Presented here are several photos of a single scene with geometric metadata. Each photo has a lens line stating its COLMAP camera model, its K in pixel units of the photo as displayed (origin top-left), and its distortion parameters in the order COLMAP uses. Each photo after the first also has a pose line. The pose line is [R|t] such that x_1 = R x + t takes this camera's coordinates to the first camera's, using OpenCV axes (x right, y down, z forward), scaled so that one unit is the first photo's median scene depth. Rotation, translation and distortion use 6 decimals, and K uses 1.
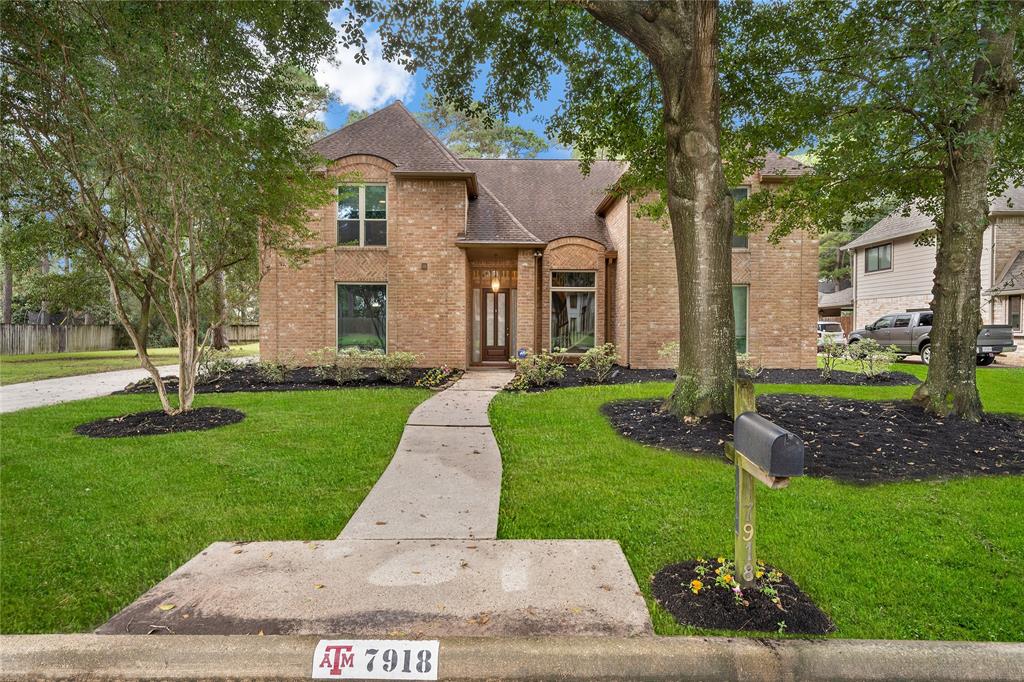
lens RADIAL K [[532.4, 0, 511.2], [0, 532.4, 338.8], [0, 0, 1]] dist [0.000748, 0.000010]
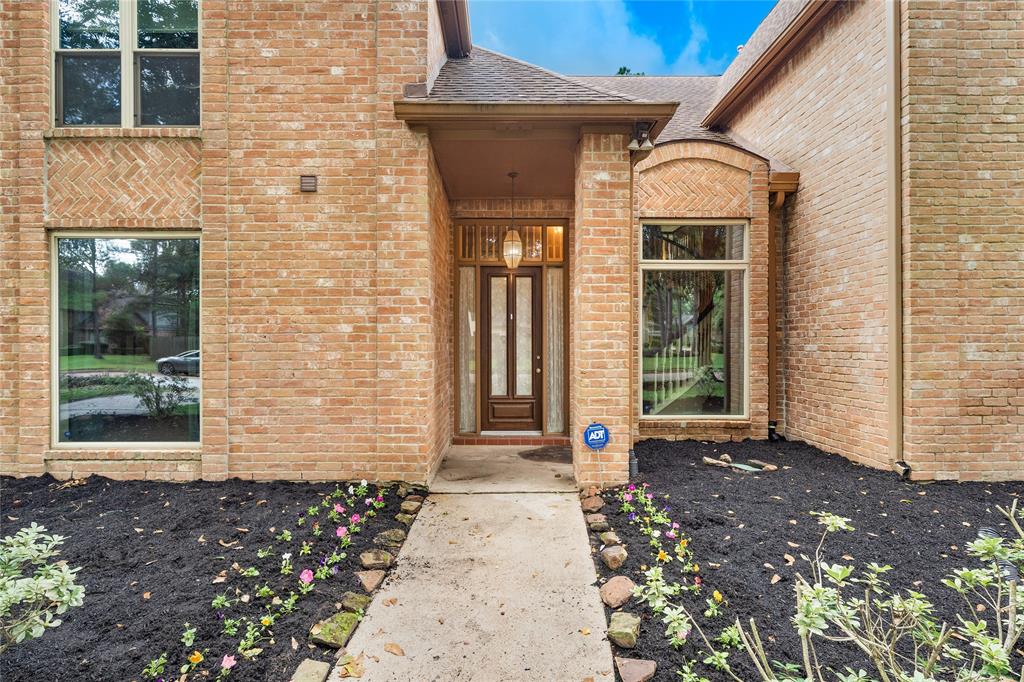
lens RADIAL K [[500.2, 0, 513.9], [0, 500.2, 342.3], [0, 0, 1]] dist [-0.000389, -0.000088]
pose [[0.999985, -0.005437, 0.000082, -0.031493], [0.005437, 0.999845, -0.016746, -0.027917], [0.000009, 0.016746, 0.999860, 0.677739]]
